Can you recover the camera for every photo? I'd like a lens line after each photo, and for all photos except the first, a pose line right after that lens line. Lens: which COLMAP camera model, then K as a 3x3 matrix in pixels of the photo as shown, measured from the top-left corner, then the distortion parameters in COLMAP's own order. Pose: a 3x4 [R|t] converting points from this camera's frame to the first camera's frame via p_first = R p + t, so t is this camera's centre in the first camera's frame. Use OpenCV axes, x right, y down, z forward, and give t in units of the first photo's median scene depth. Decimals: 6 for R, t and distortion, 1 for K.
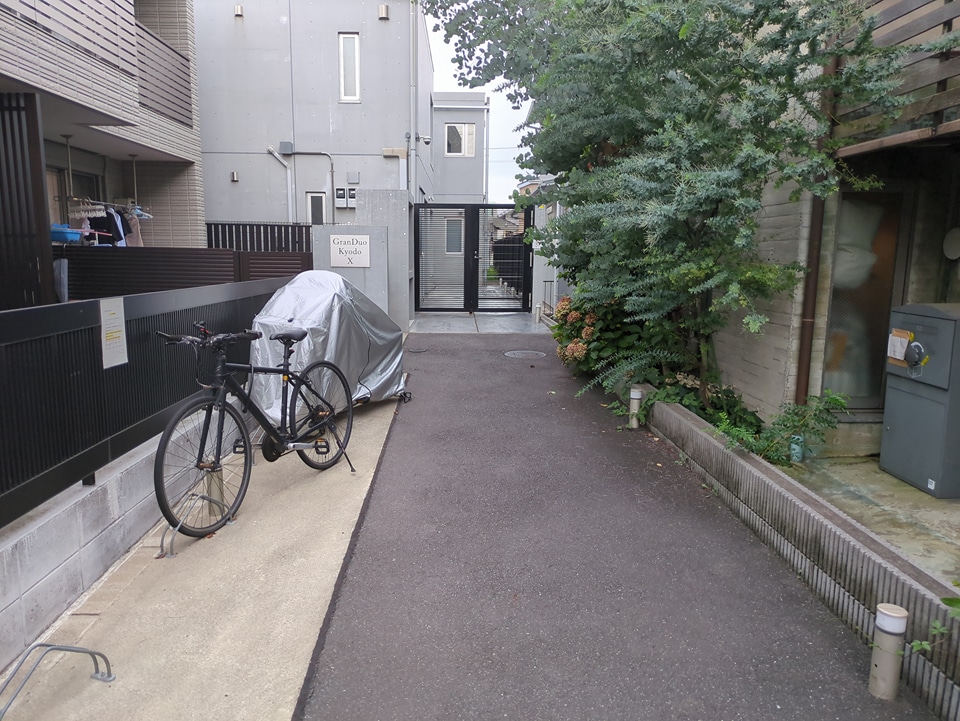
lens RADIAL K [[702.2, 0, 462.6], [0, 702.2, 361.5], [0, 0, 1]] dist [0.003000, 0.000307]
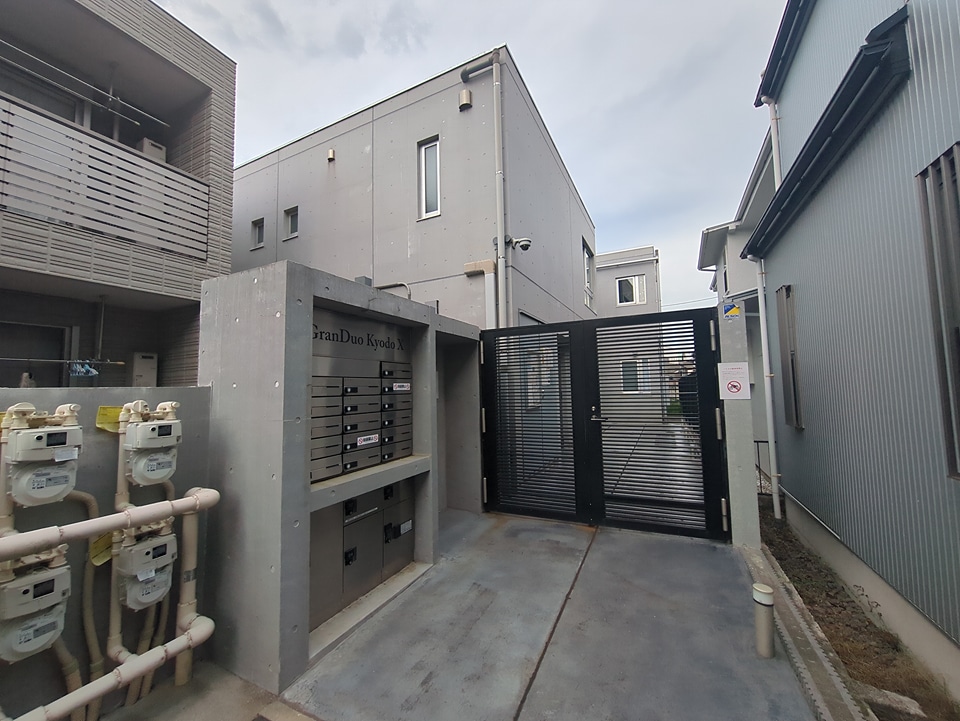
lens RADIAL K [[377.7, 0, 483.1], [0, 377.7, 359.4], [0, 0, 1]] dist [0.001220, 0.000085]
pose [[0.895859, -0.066892, -0.439274, 0.069427], [-0.035950, 0.974451, -0.221704, -0.121976], [0.442881, 0.214407, 0.870567, 0.689475]]
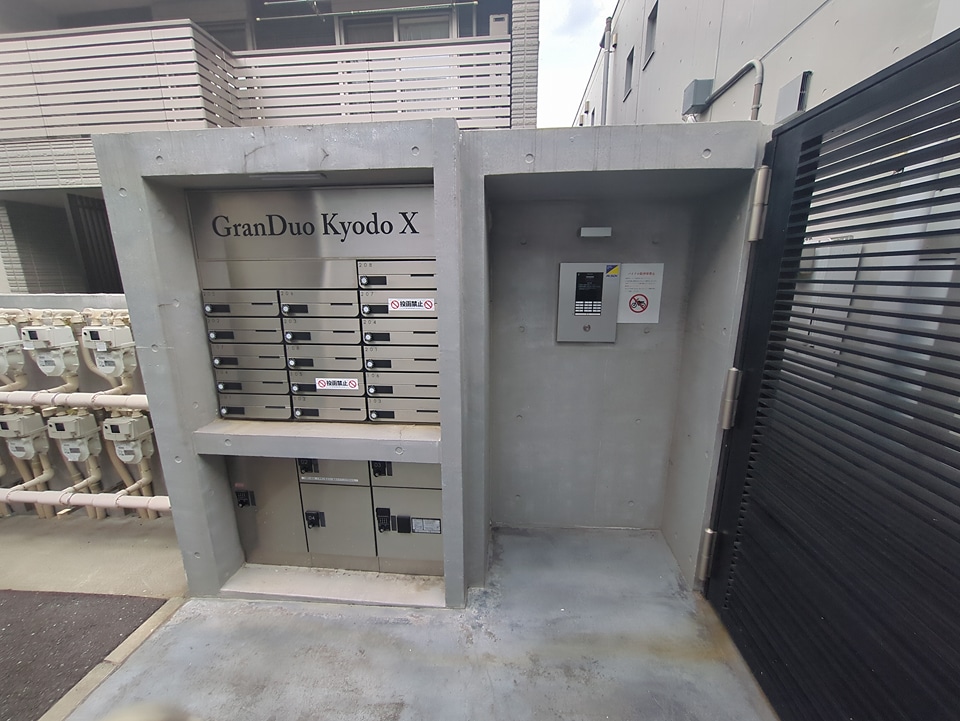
lens RADIAL K [[377.7, 0, 483.1], [0, 377.7, 359.4], [0, 0, 1]] dist [0.001220, 0.000085]
pose [[-0.090418, 0.210693, -0.973362, 0.047158], [-0.151739, 0.963039, 0.222554, -0.169583], [0.984276, 0.167820, -0.055106, 0.907089]]
